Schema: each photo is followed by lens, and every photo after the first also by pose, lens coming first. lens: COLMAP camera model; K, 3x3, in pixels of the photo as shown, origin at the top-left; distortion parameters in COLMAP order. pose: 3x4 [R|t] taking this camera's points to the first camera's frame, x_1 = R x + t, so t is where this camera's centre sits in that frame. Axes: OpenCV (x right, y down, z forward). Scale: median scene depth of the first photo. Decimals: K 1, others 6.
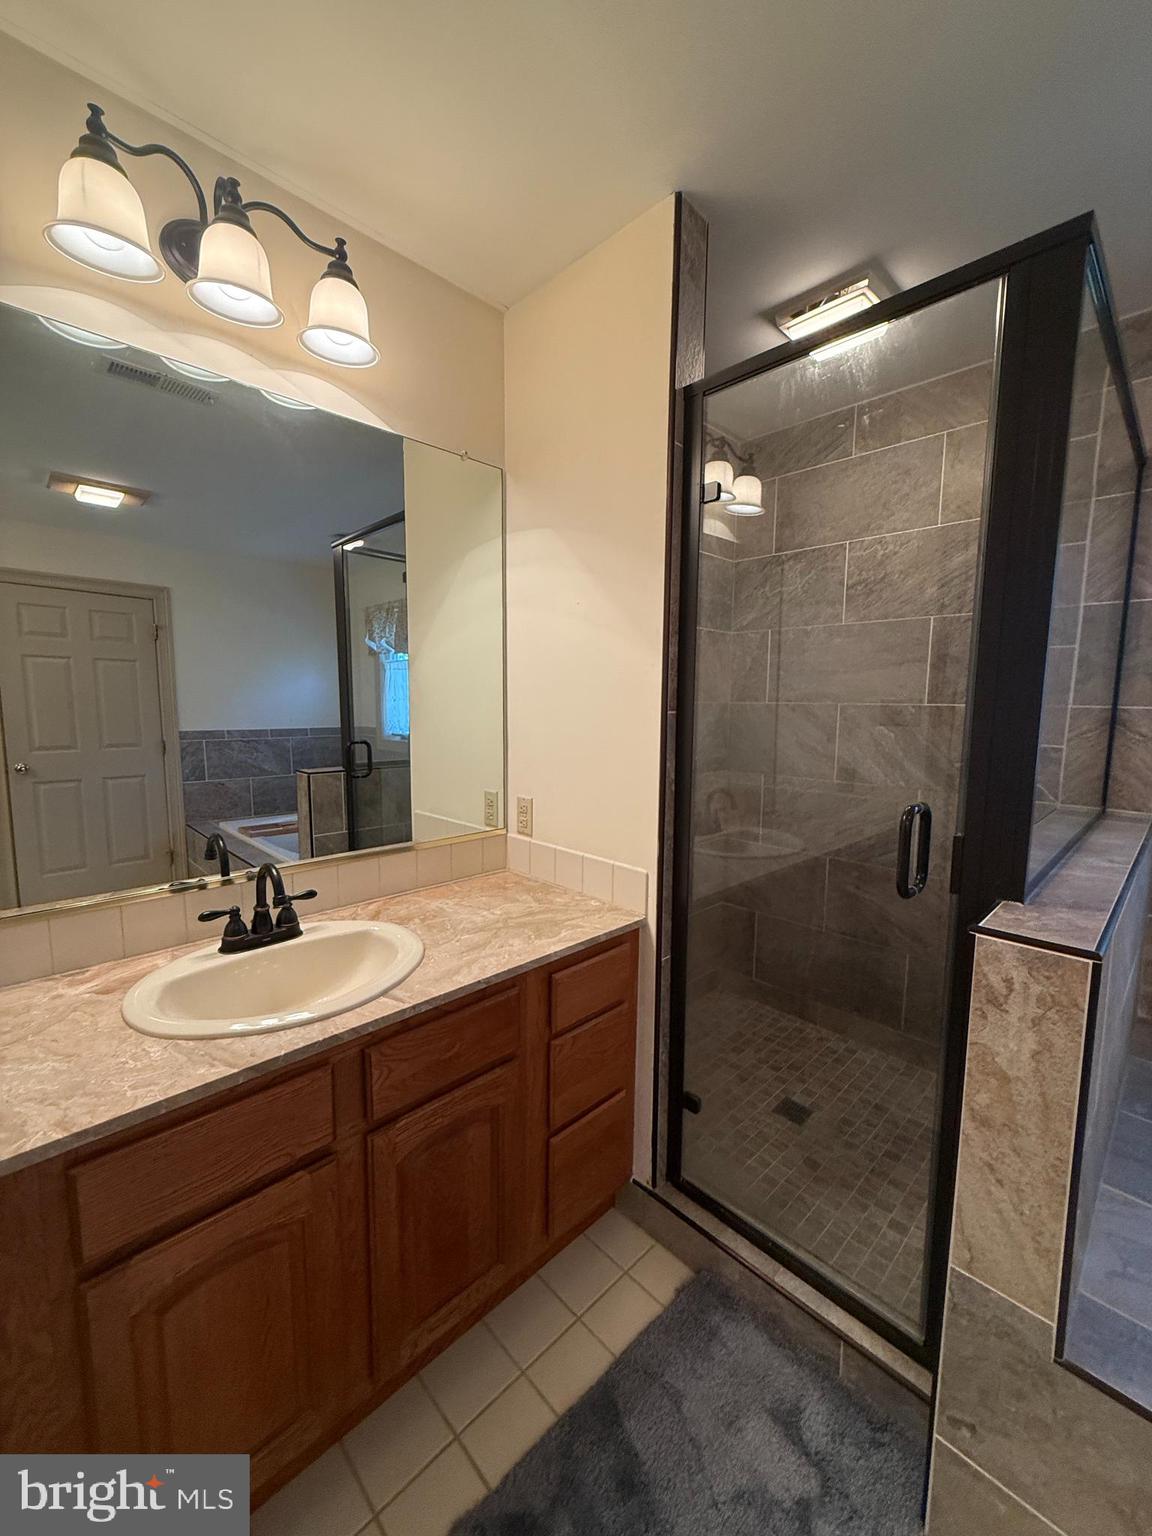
lens RADIAL K [[612.3, 0, 578.8], [0, 612.3, 767.4], [0, 0, 1]] dist [0.003114, 0.000176]
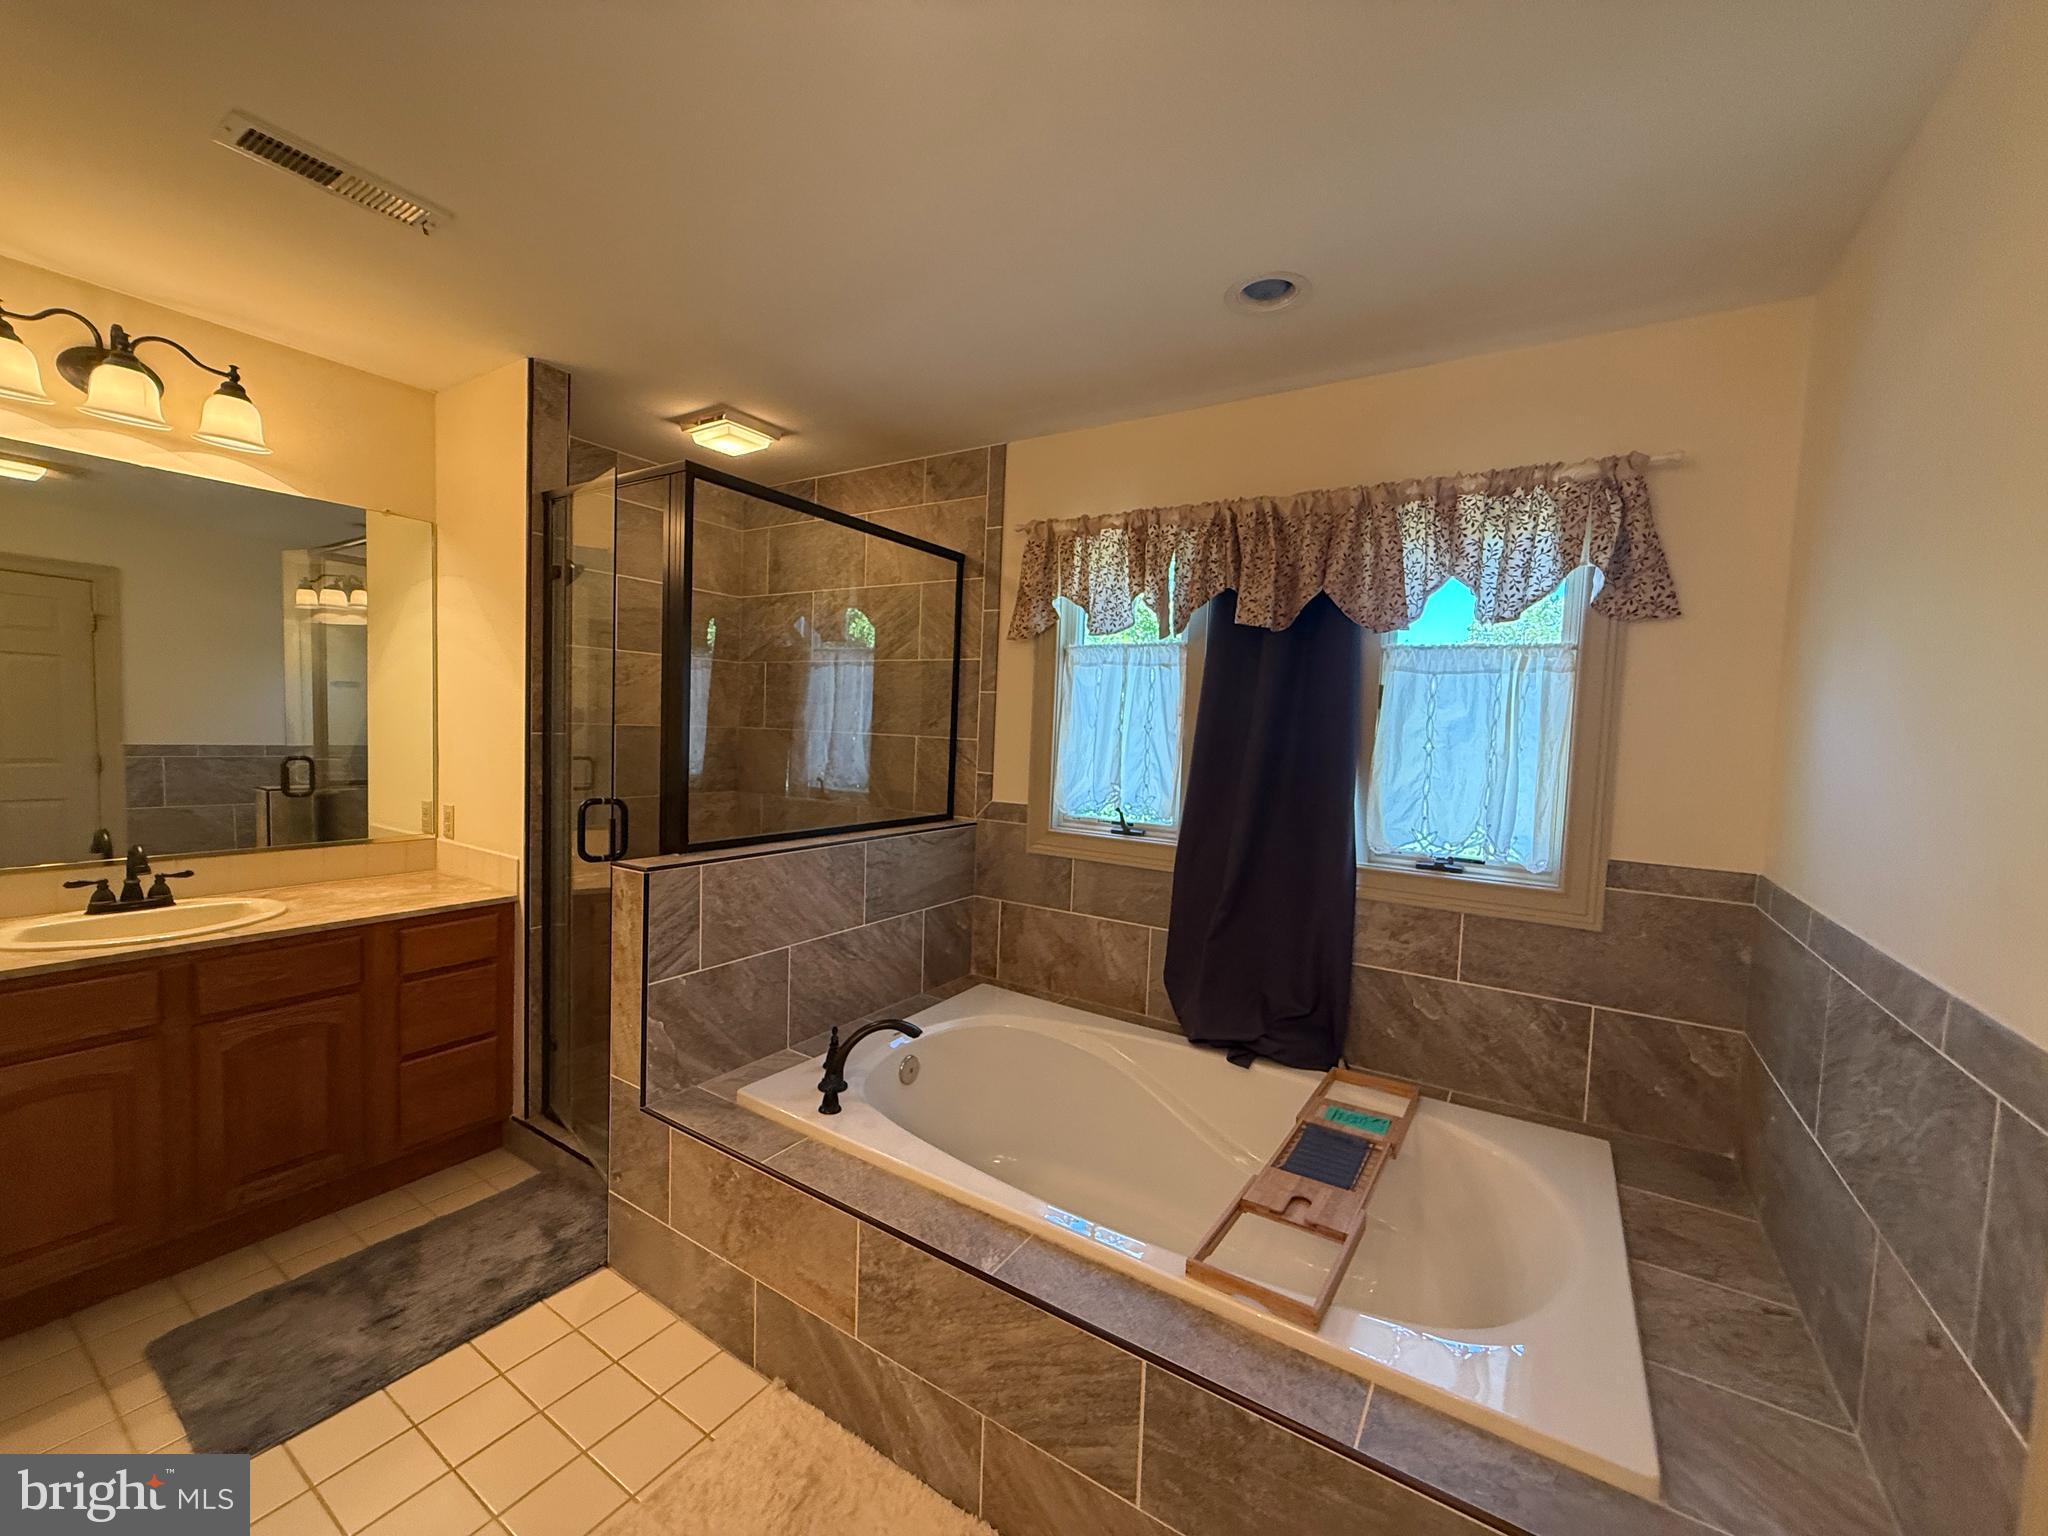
lens RADIAL K [[816.4, 0, 1020.5], [0, 816.4, 772.3], [0, 0, 1]] dist [0.003114, 0.000176]
pose [[0.975513, 0.013978, 0.219496, 0.831040], [-0.003733, 0.998887, -0.047022, 0.075494], [-0.219909, 0.045052, 0.974480, -0.978612]]
